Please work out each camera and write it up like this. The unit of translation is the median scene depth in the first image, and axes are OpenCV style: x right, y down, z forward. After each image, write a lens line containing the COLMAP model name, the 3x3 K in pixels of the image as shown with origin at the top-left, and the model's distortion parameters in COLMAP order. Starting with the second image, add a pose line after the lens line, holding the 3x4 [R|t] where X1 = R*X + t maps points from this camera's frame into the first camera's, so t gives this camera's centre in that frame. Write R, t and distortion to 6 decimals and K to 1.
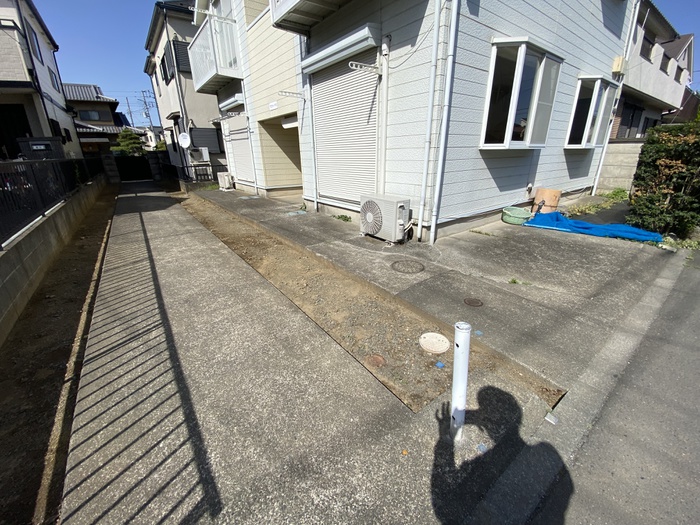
lens RADIAL K [[284.0, 0, 352.1], [0, 284.0, 258.3], [0, 0, 1]] dist [0.004071, -0.009675]
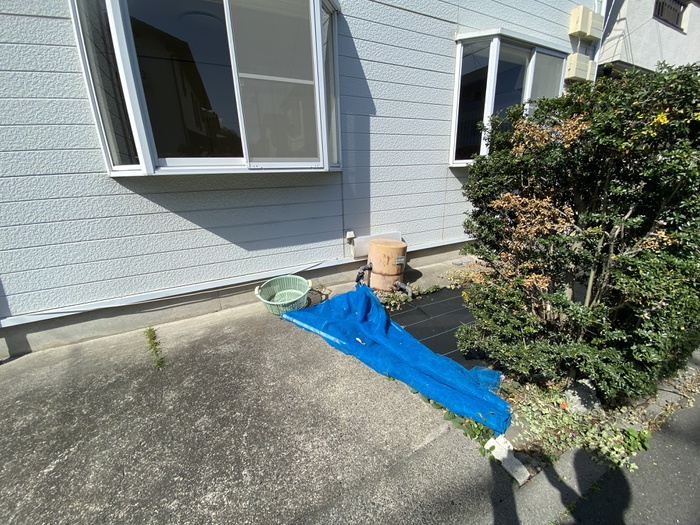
lens RADIAL K [[284.0, 0, 362.6], [0, 284.0, 234.0], [0, 0, 1]] dist [0.004071, -0.009675]
pose [[0.984578, 0.028451, -0.172620, 0.391394], [-0.050034, 0.991268, -0.121999, -0.099581], [0.167642, 0.128755, 0.977404, 0.234552]]
